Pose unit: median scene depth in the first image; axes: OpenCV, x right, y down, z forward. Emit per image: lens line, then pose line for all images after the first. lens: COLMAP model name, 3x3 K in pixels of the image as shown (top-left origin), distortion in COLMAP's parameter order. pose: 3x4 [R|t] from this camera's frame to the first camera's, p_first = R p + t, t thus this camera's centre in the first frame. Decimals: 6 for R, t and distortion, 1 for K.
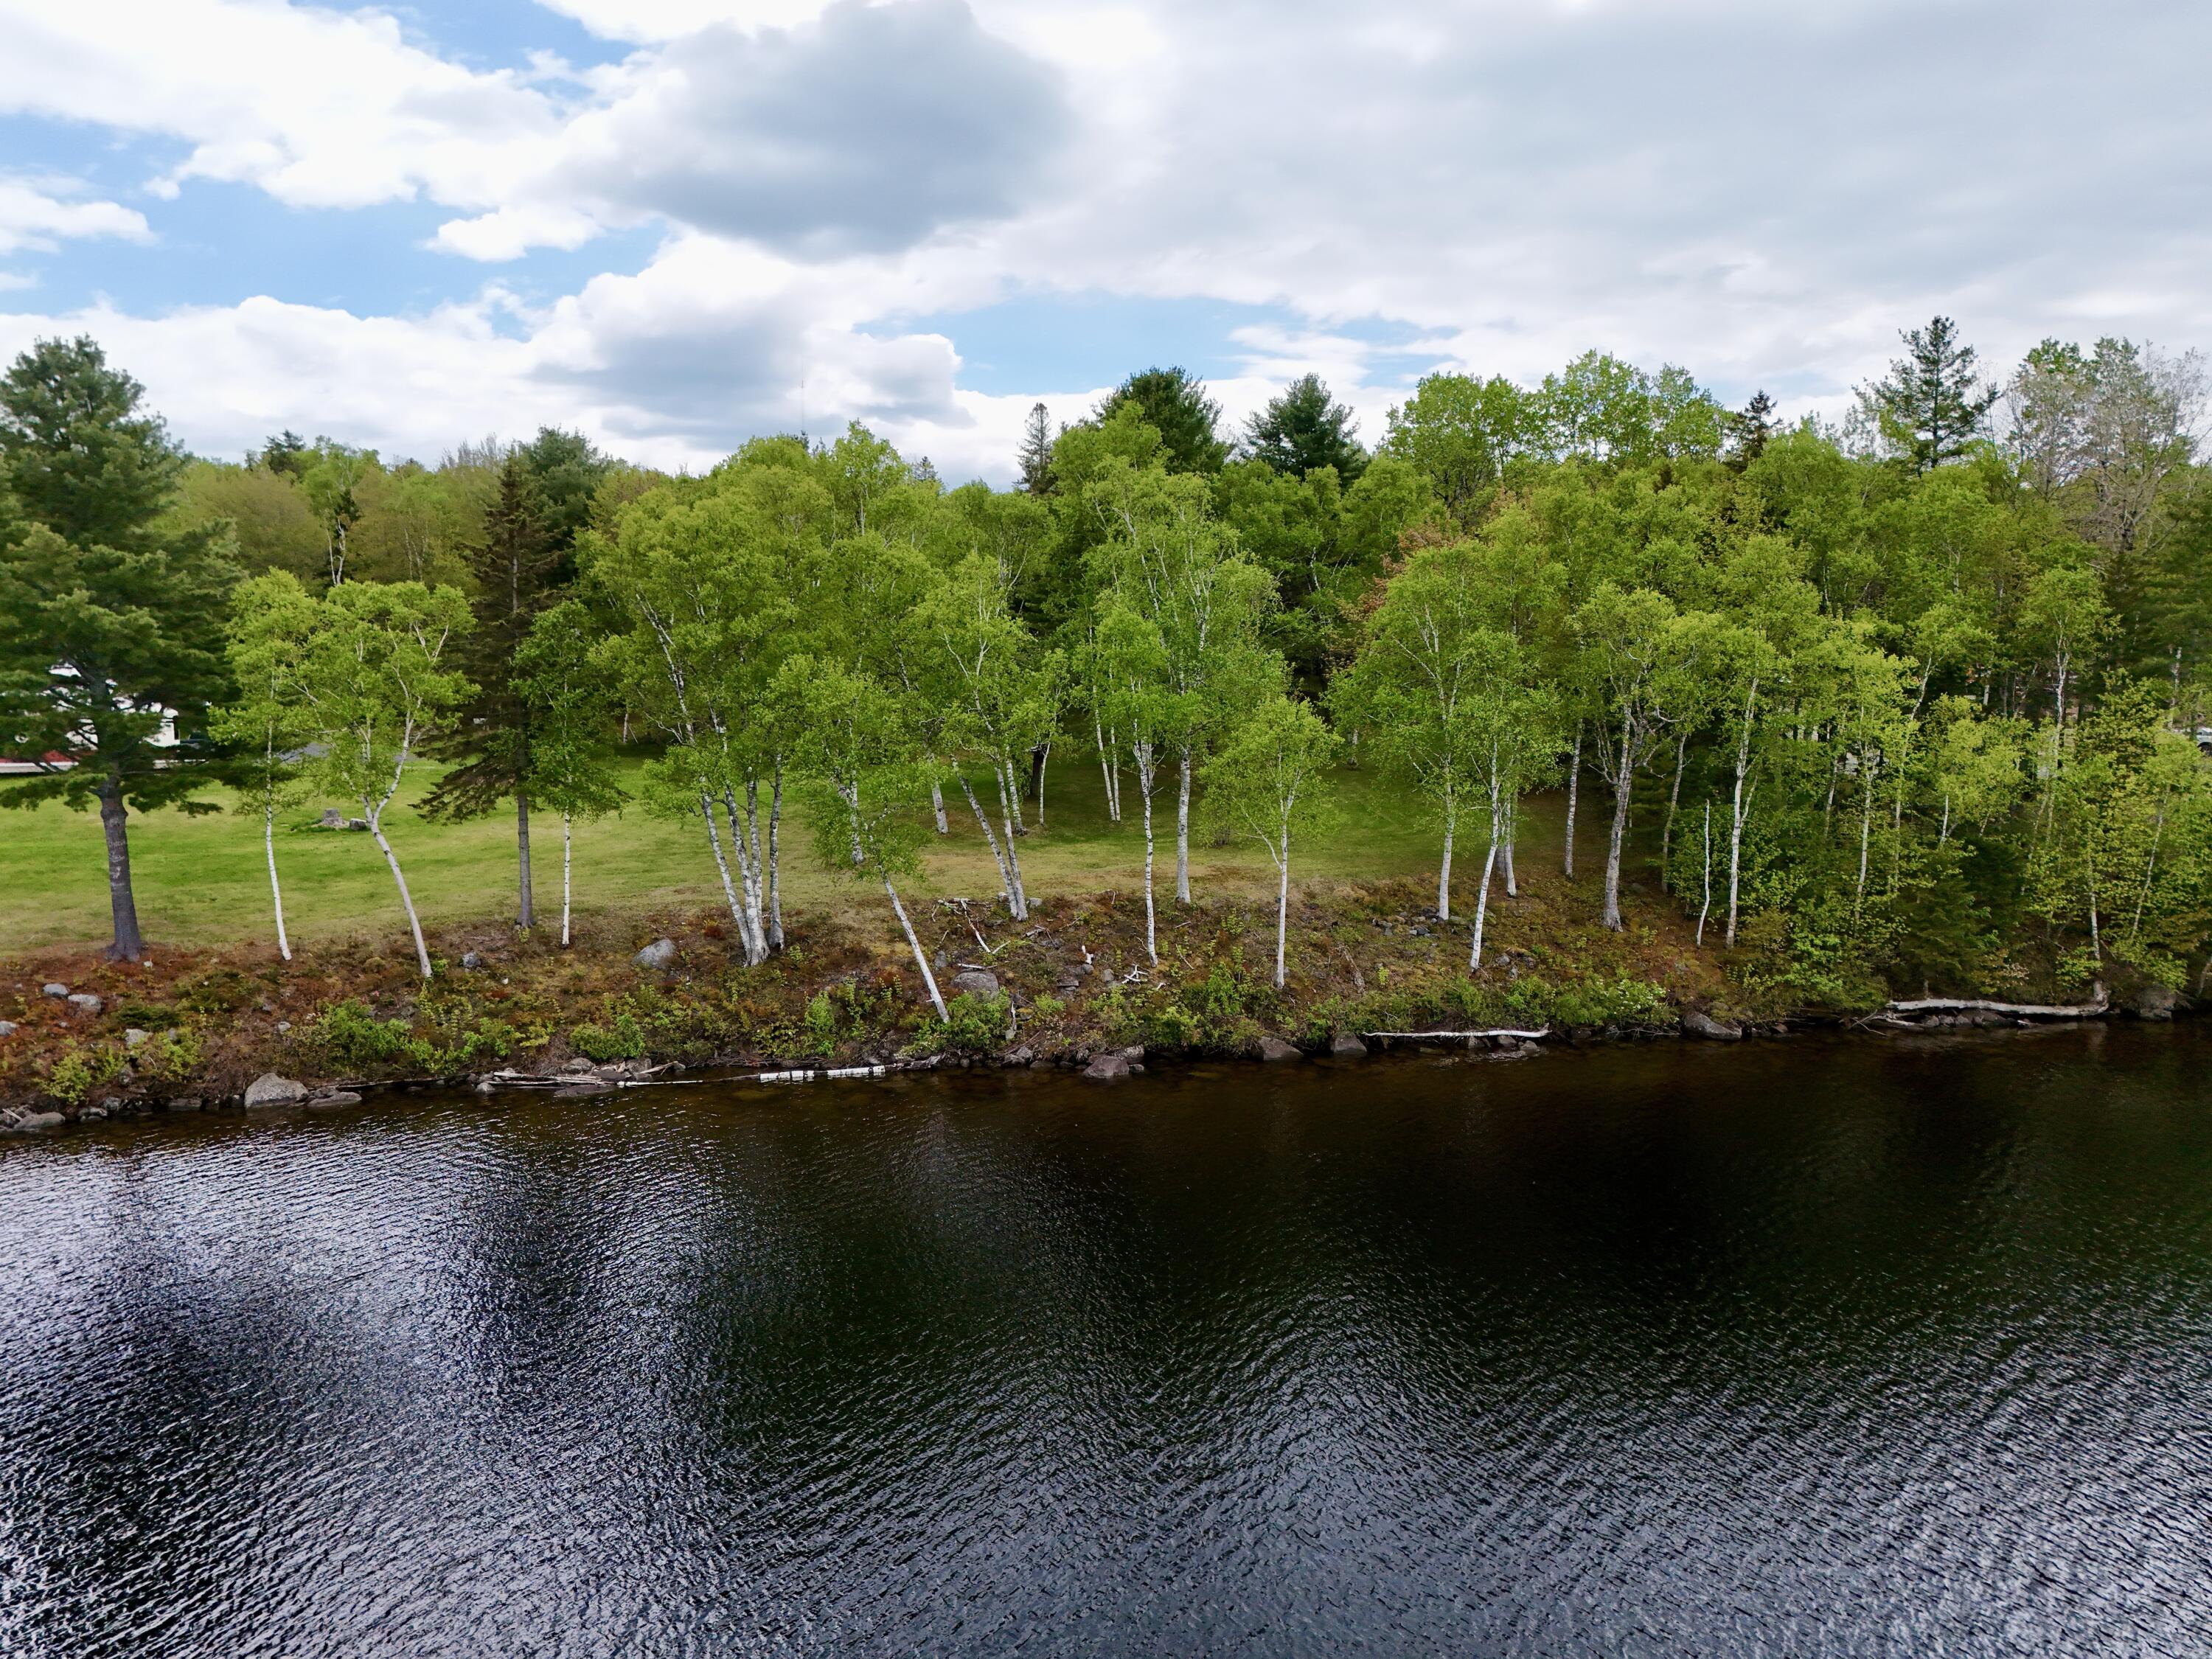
lens RADIAL K [[1634.9, 0, 1120.2], [0, 1634.9, 839.0], [0, 0, 1]] dist [0.039290, -0.020735]
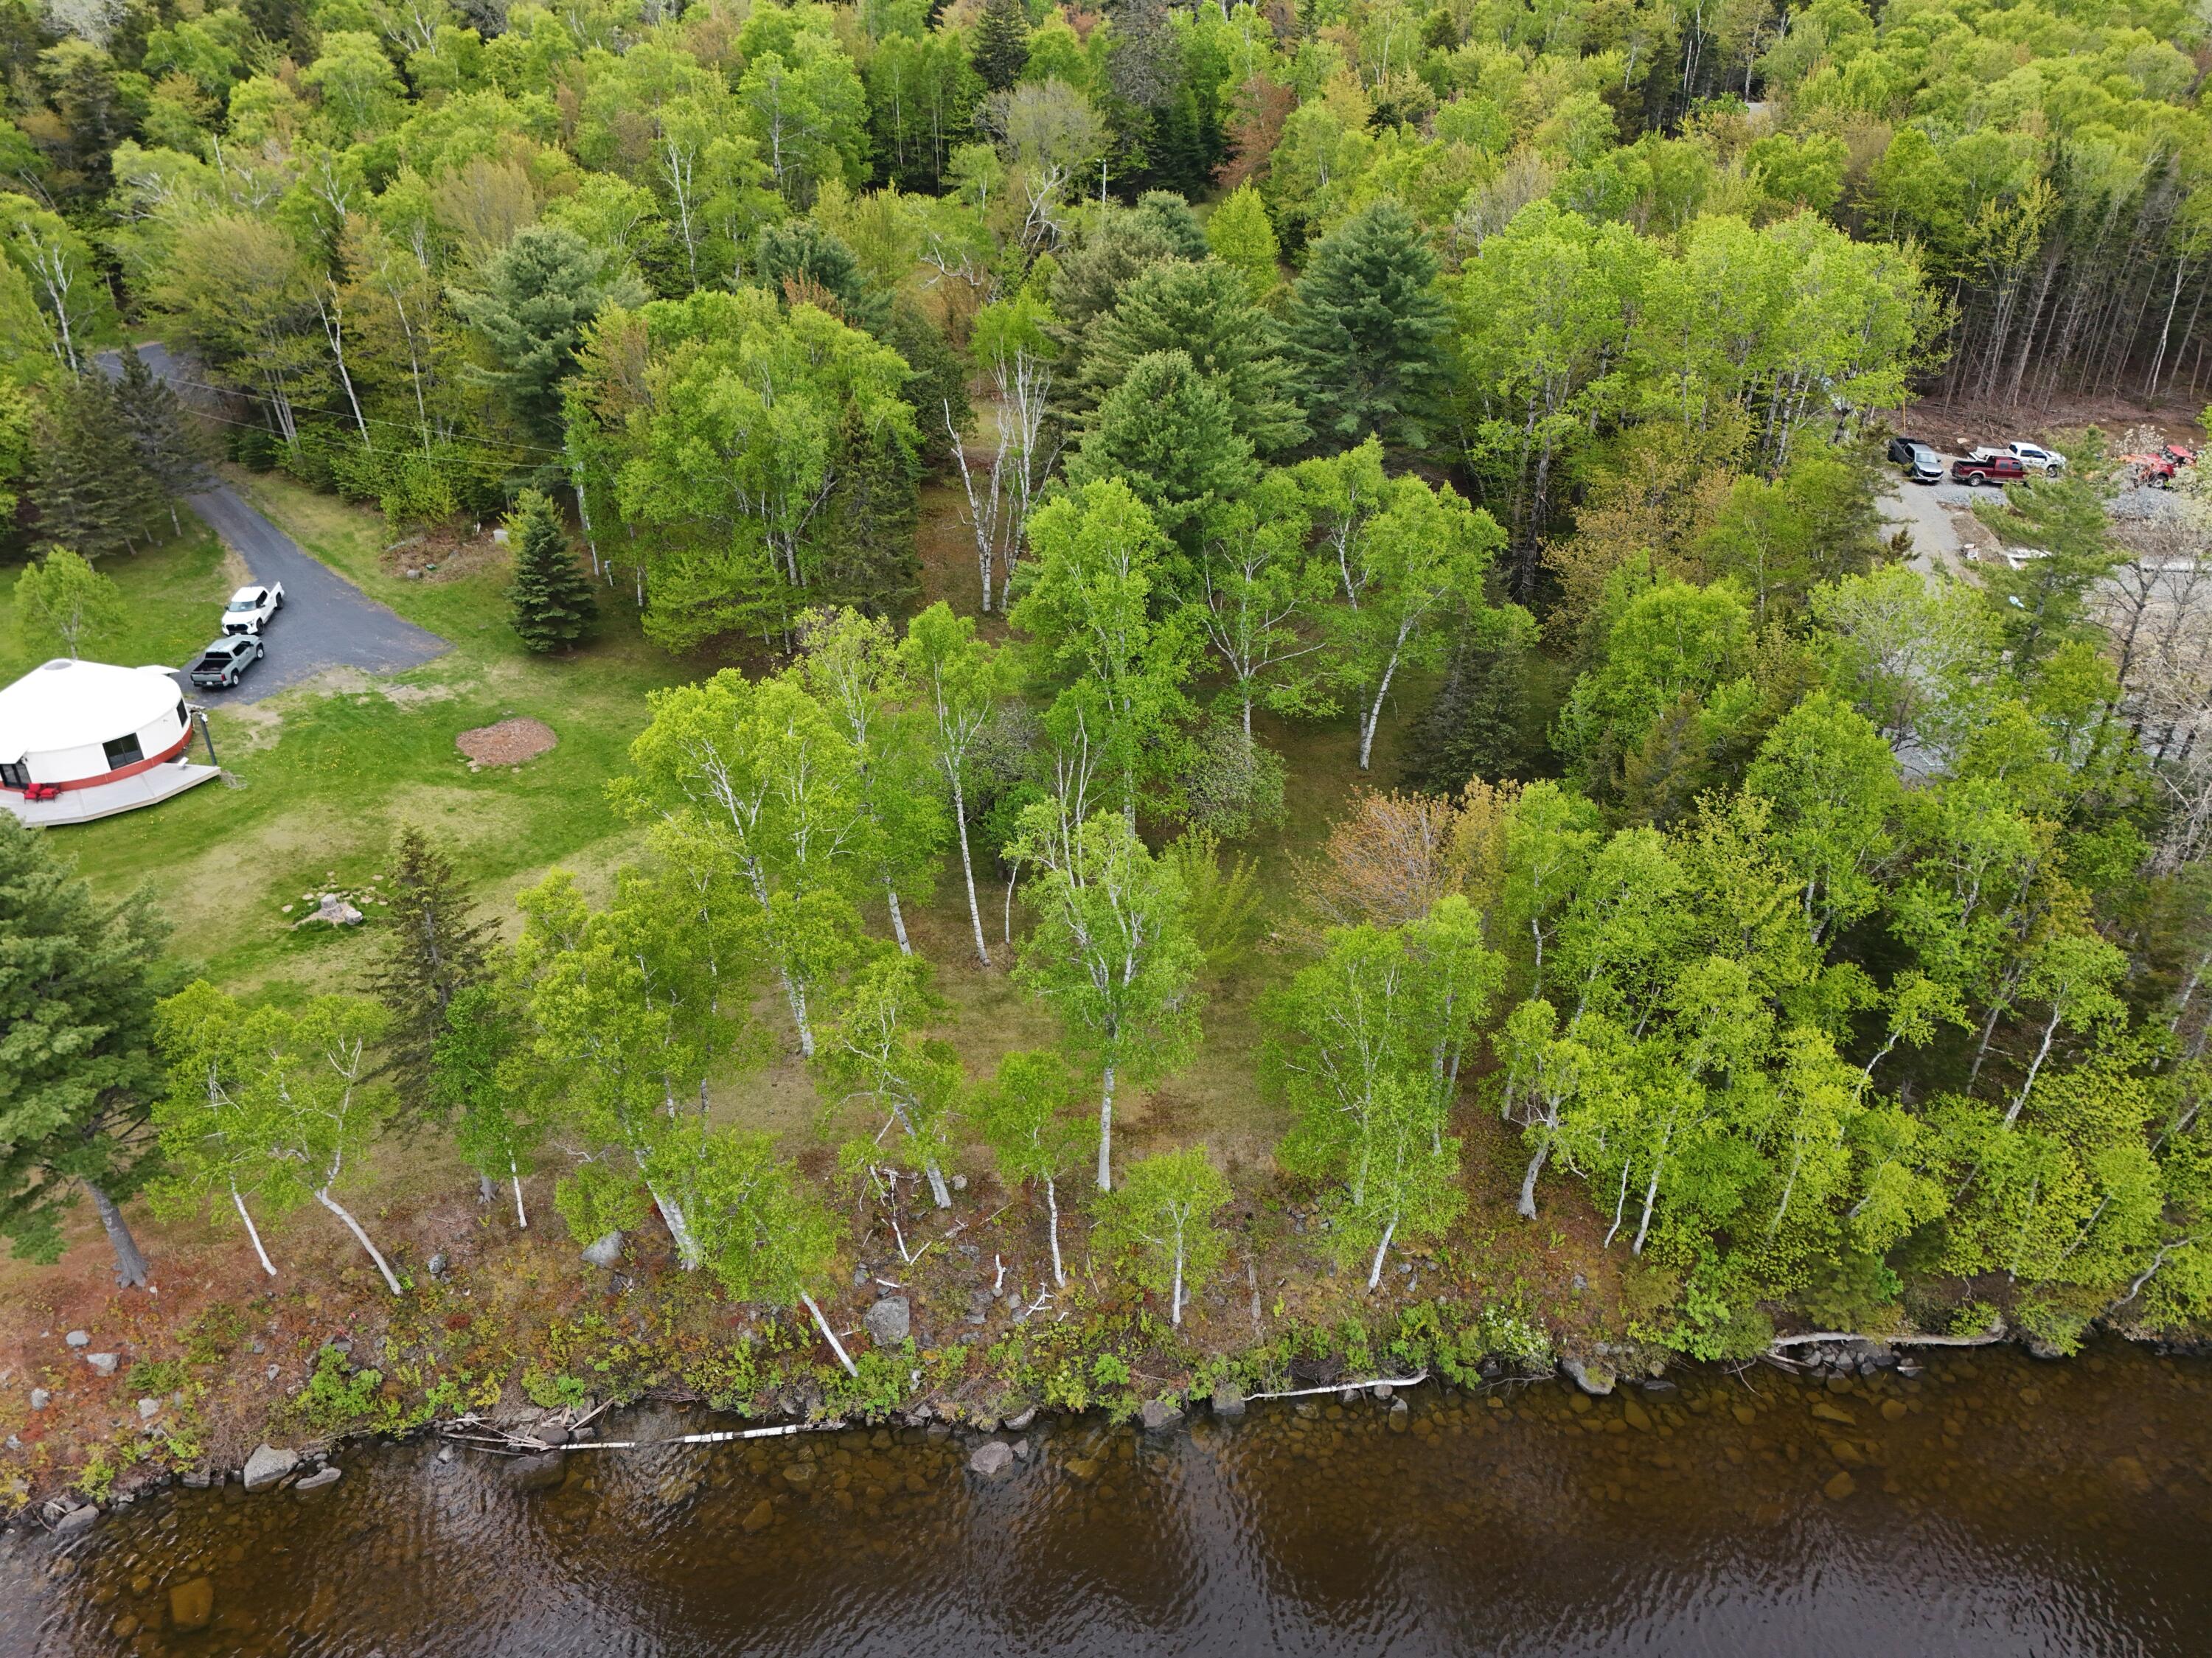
lens RADIAL K [[1634.8, 0, 1108.9], [0, 1634.8, 828.5], [0, 0, 1]] dist [0.039290, -0.020735]
pose [[0.994723, 0.066300, -0.078295, 0.116485], [-0.026833, 0.904703, 0.425198, -0.651846], [0.099025, -0.420853, 0.901708, 0.169084]]
